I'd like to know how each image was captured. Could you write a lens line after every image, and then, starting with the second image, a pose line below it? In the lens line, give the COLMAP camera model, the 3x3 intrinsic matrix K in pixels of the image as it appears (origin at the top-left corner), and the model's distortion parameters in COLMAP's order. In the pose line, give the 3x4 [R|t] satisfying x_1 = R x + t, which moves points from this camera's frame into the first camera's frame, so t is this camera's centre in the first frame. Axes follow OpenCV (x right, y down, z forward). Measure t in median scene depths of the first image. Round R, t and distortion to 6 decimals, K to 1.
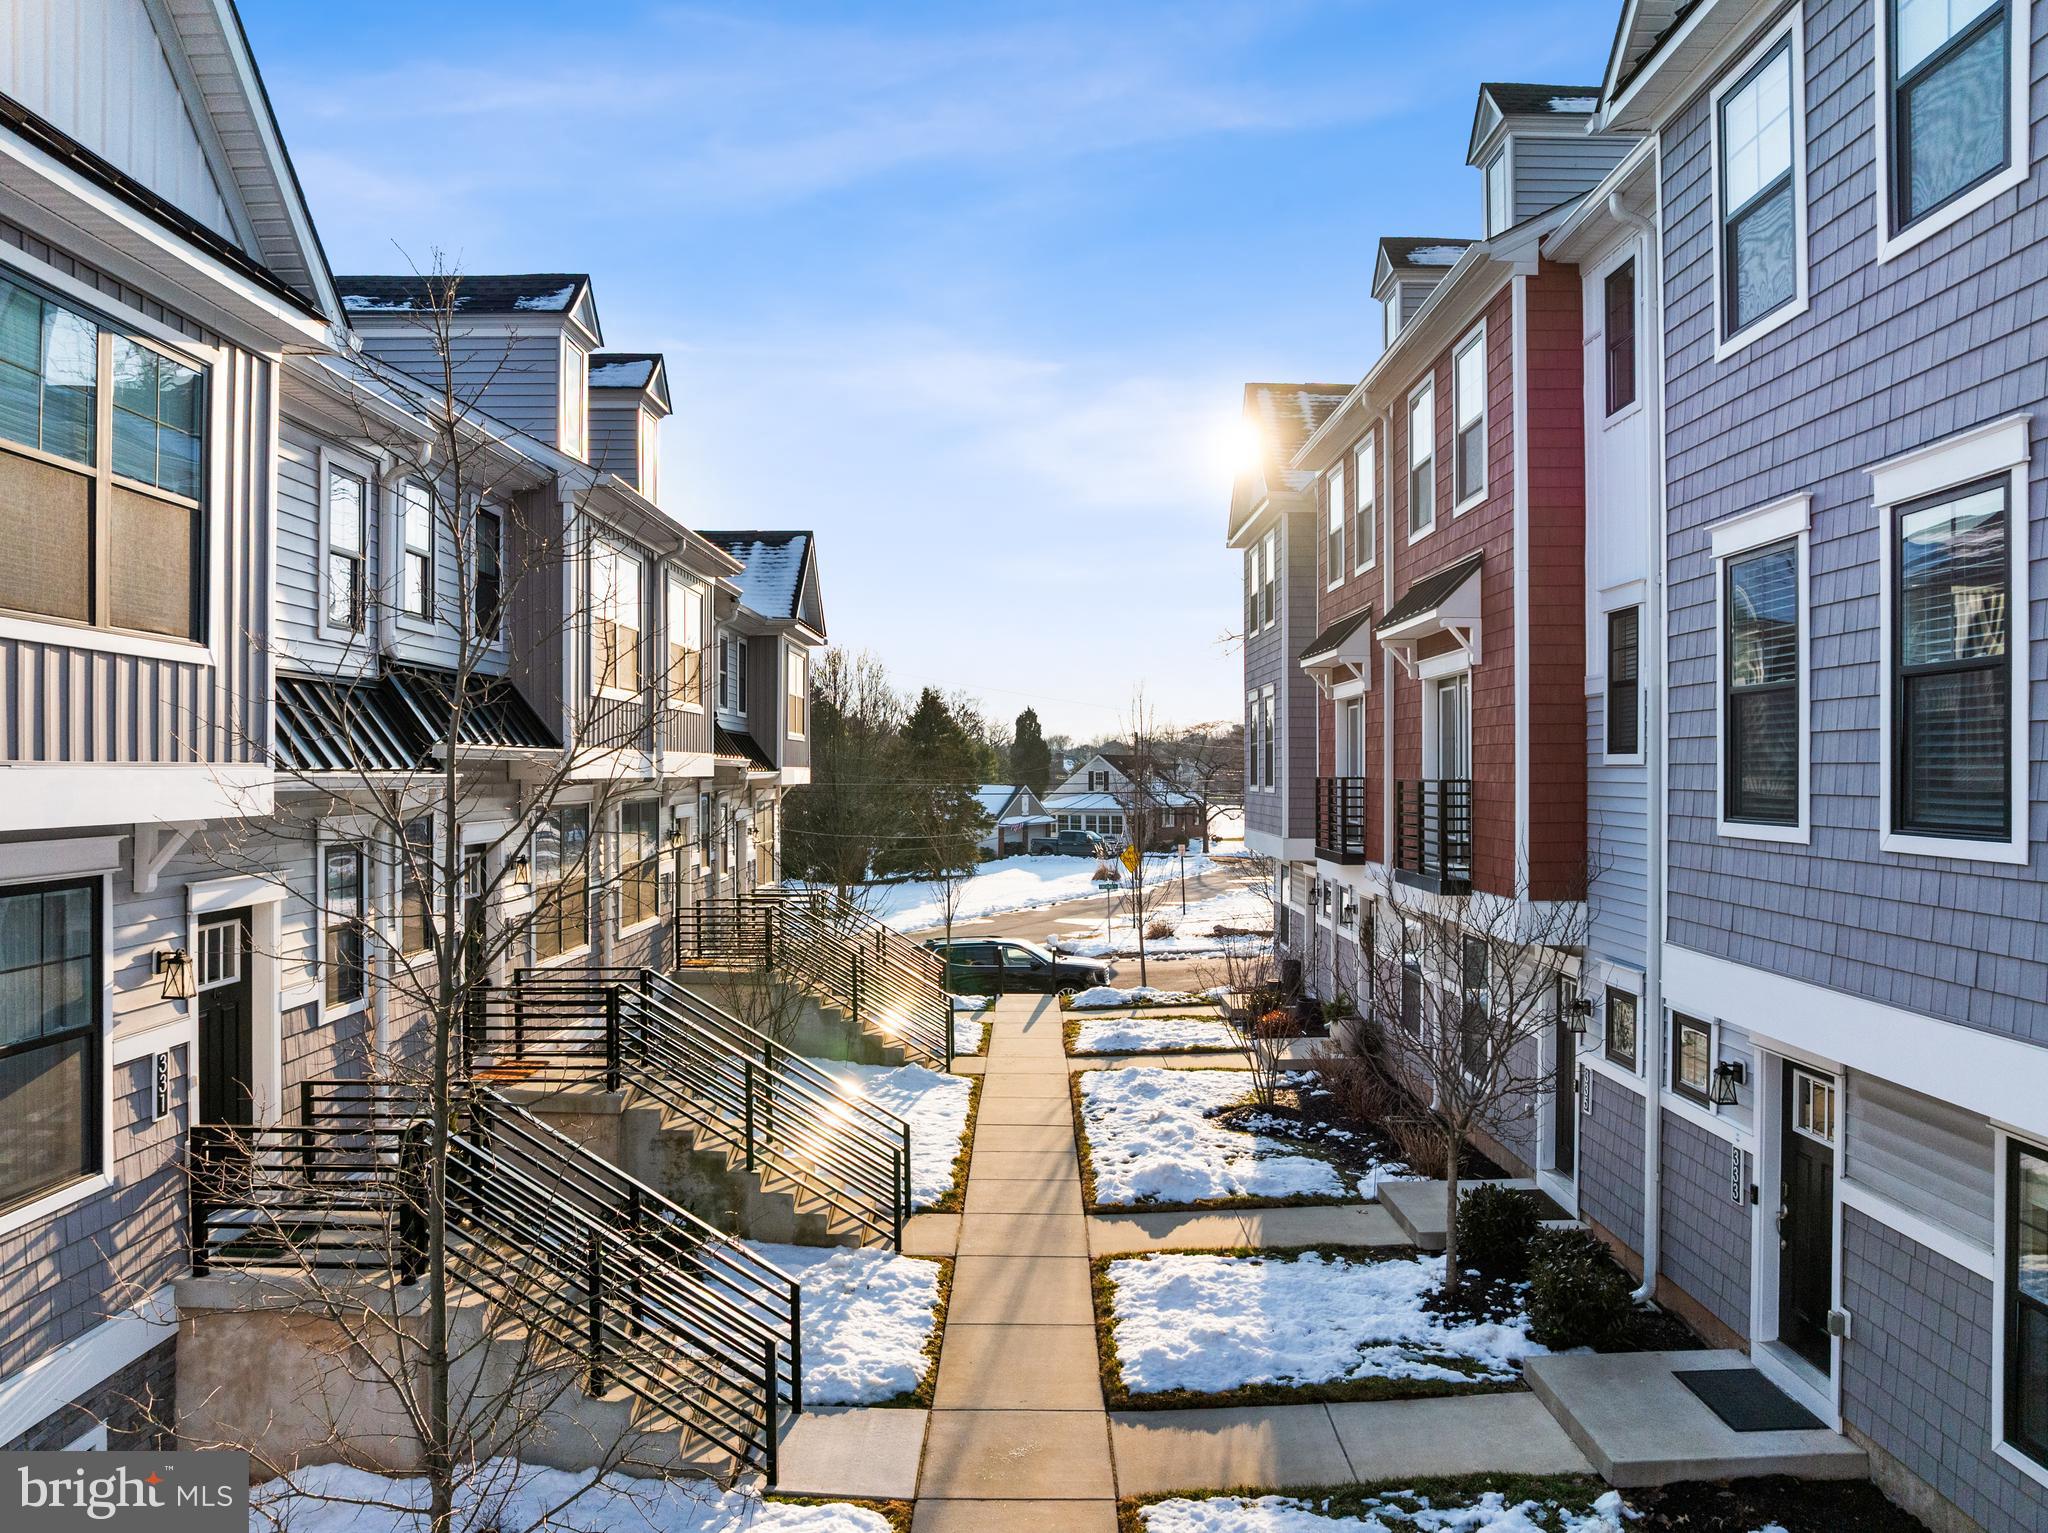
lens RADIAL K [[1443.4, 0, 1030.2], [0, 1443.4, 750.5], [0, 0, 1]] dist [-0.044842, 0.006857]
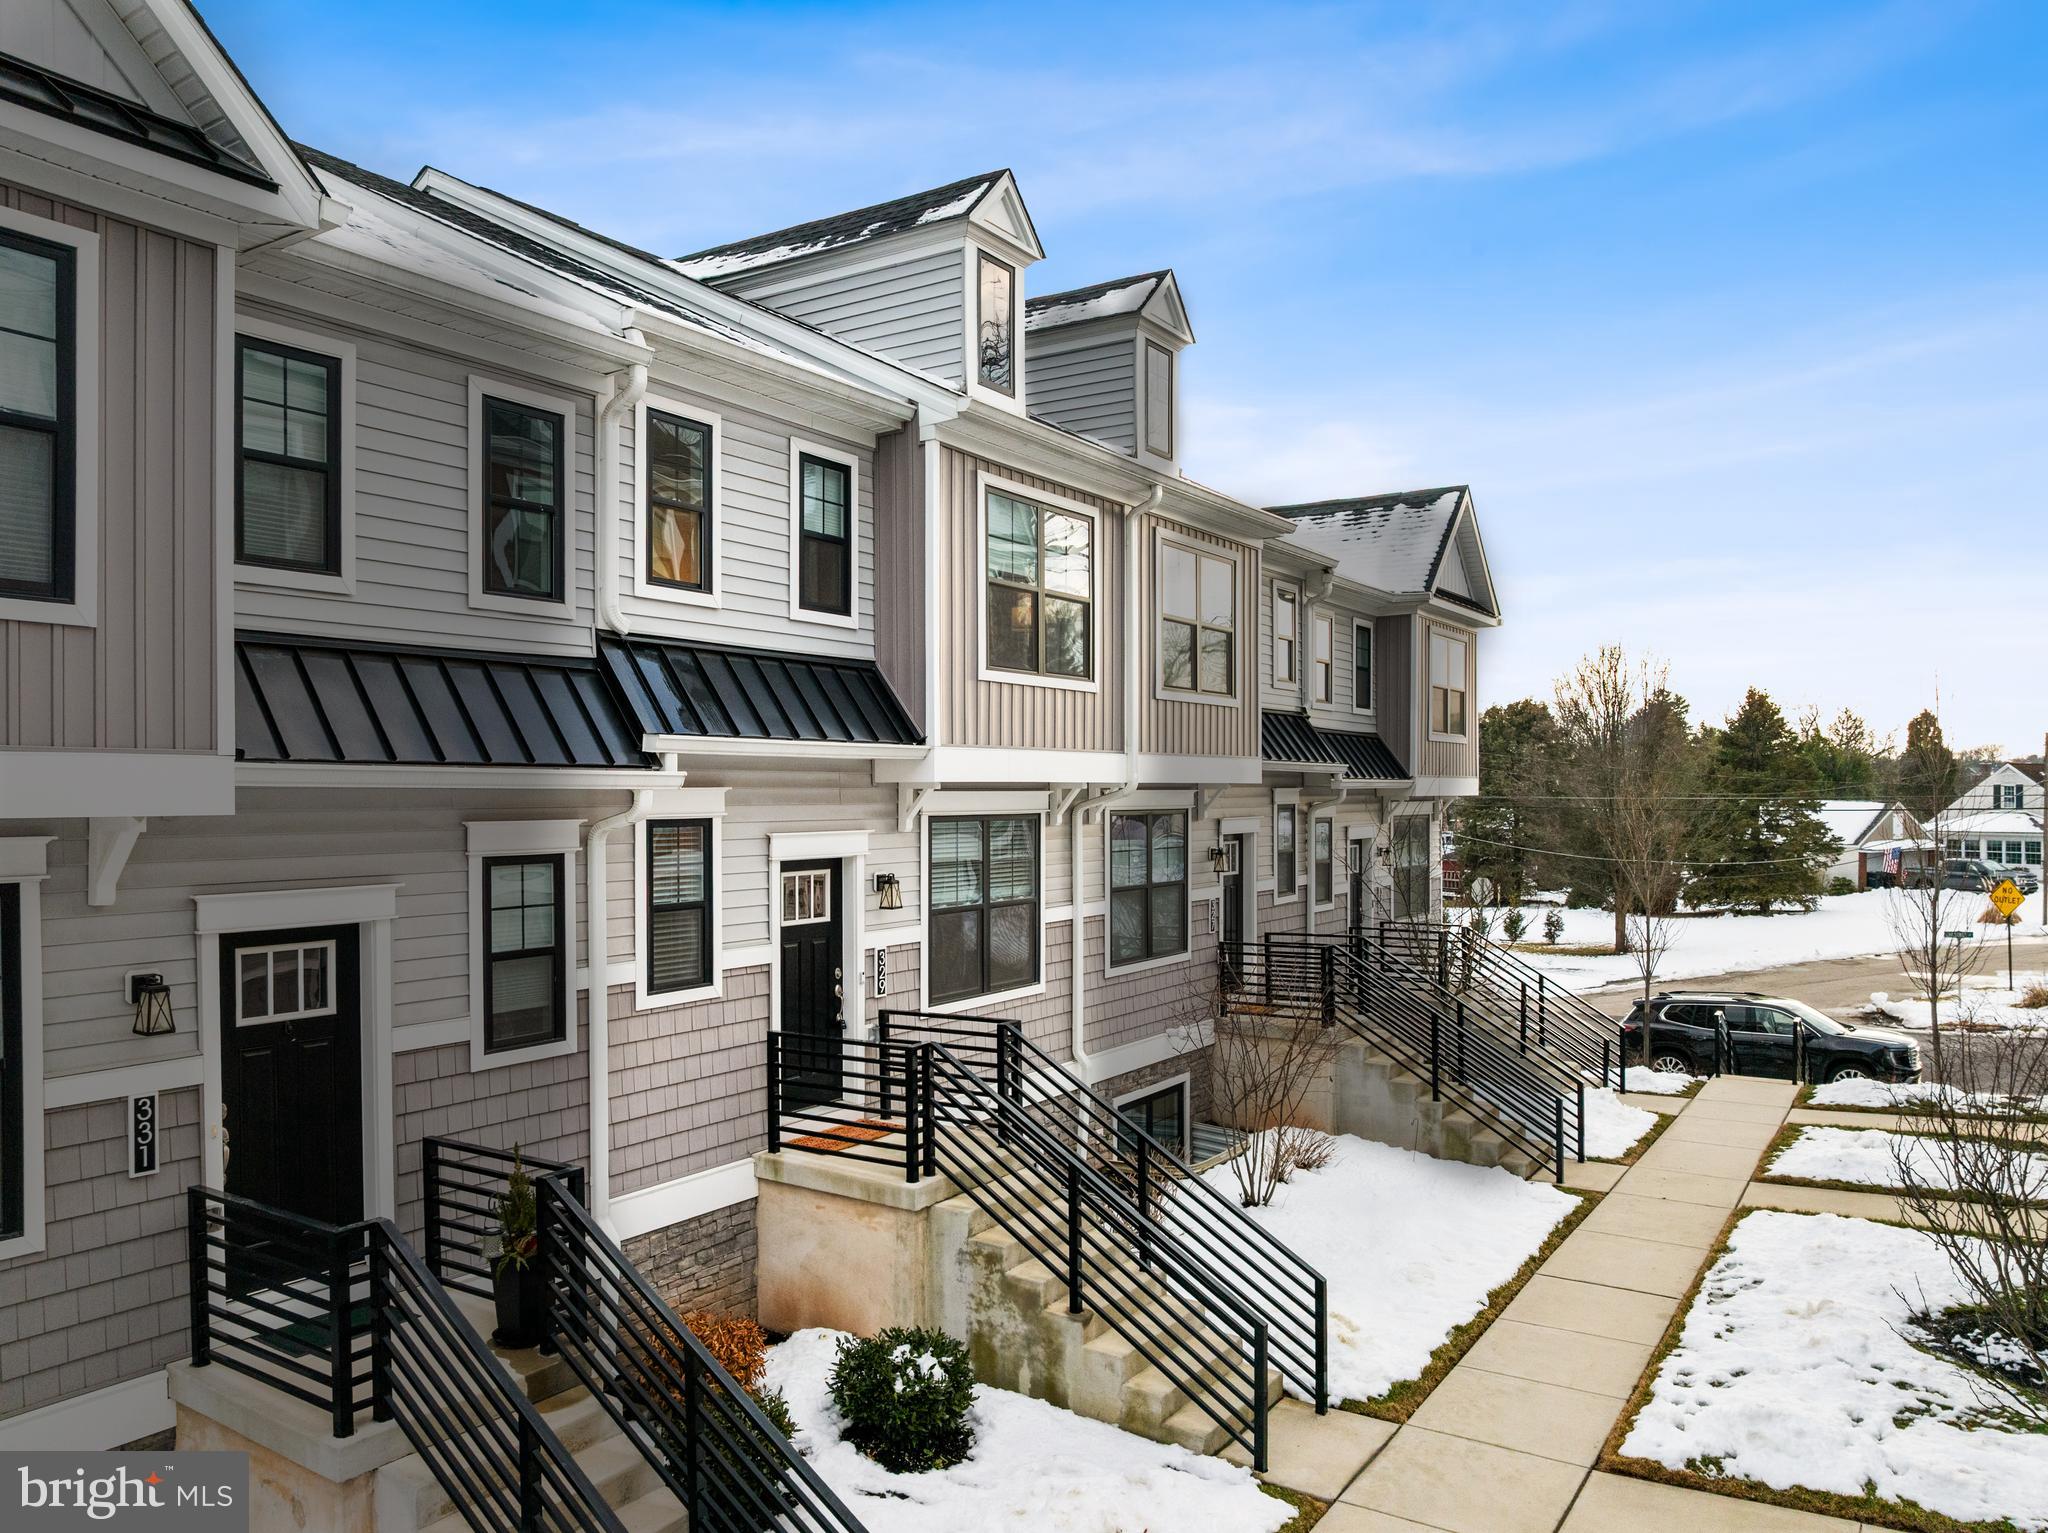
lens RADIAL K [[1465.8, 0, 1024.1], [0, 1465.8, 787.5], [0, 0, 1]] dist [-0.043643, 0.023292]
pose [[0.840151, -0.005521, -0.542324, 0.069258], [0.012351, 0.999884, 0.008955, 0.006751], [0.542212, -0.014222, 0.840122, 0.135404]]
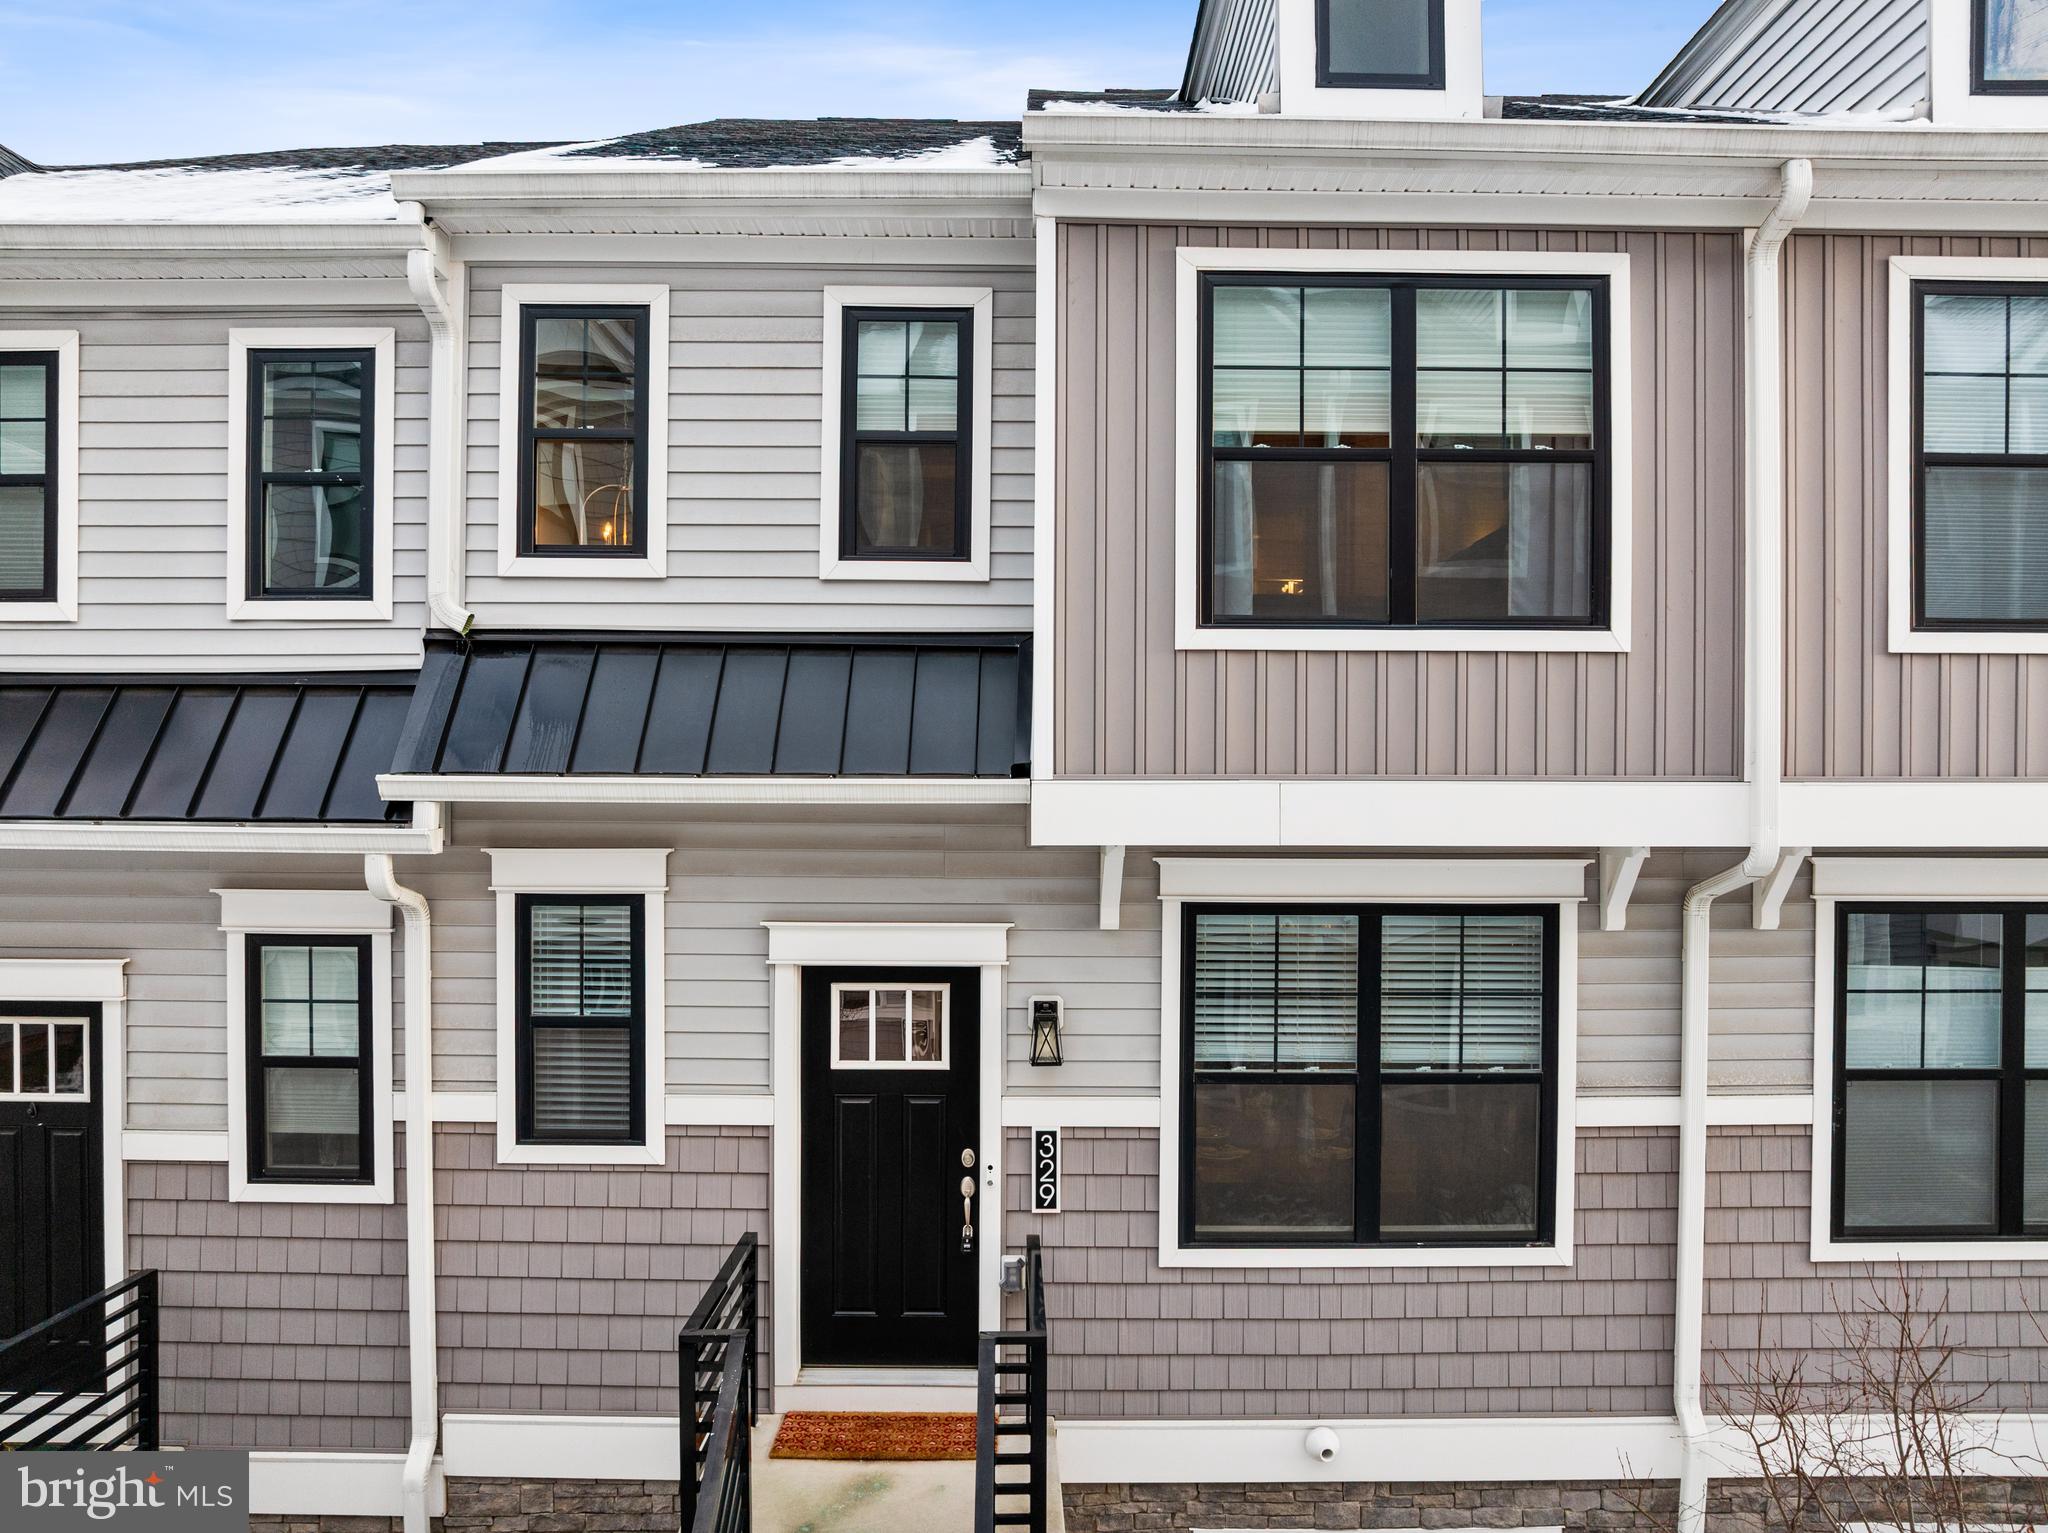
lens RADIAL K [[1493.6, 0, 1024.0], [0, 1493.6, 766.5], [0, 0, 1]] dist [-0.041627, 0.006897]
pose [[-0.001708, -0.011056, -0.999937, 0.055915], [0.010698, 0.999881, -0.011073, 0.000410], [0.999941, -0.010716, -0.001589, 0.403148]]
